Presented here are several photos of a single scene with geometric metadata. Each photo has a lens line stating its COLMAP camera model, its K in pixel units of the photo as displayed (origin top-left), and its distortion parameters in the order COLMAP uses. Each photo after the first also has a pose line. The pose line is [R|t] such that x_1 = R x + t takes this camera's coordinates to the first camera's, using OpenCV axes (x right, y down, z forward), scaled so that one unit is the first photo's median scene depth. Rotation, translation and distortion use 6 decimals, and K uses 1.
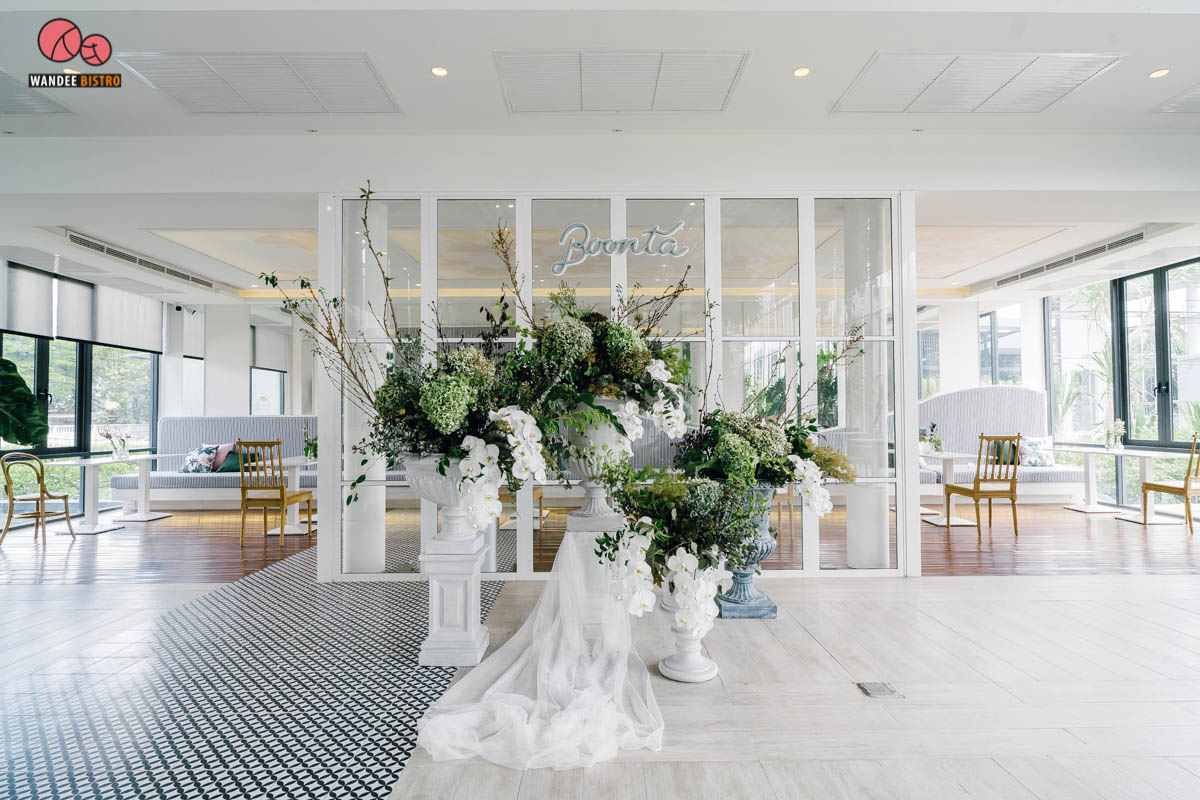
lens RADIAL K [[623.7, 0, 601.2], [0, 623.7, 402.0], [0, 0, 1]] dist [0.000859, 0.000034]
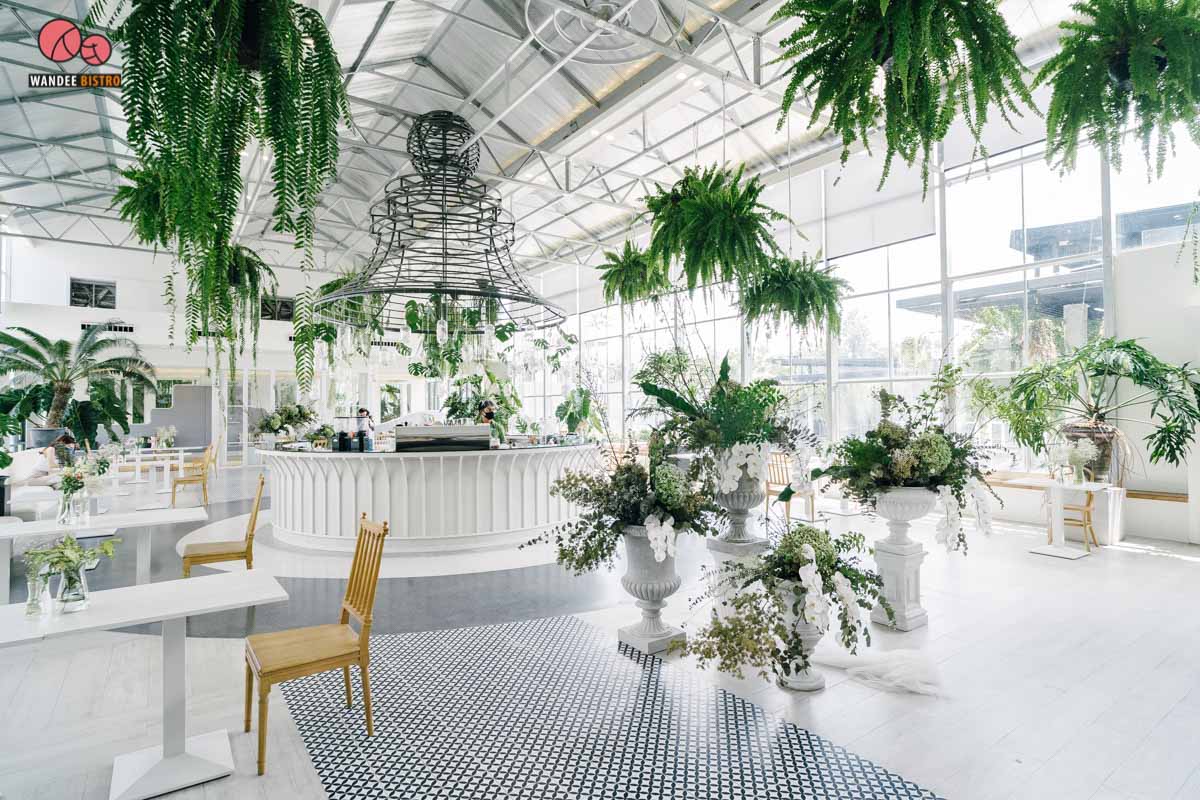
lens RADIAL K [[623.7, 0, 599.7], [0, 623.7, 400.9], [0, 0, 1]] dist [0.000859, 0.000034]
pose [[0.817380, 0.003581, 0.576088, -0.957704], [-0.009841, 0.999922, 0.007748, -0.245295], [-0.576016, -0.012003, 0.817351, -4.680674]]
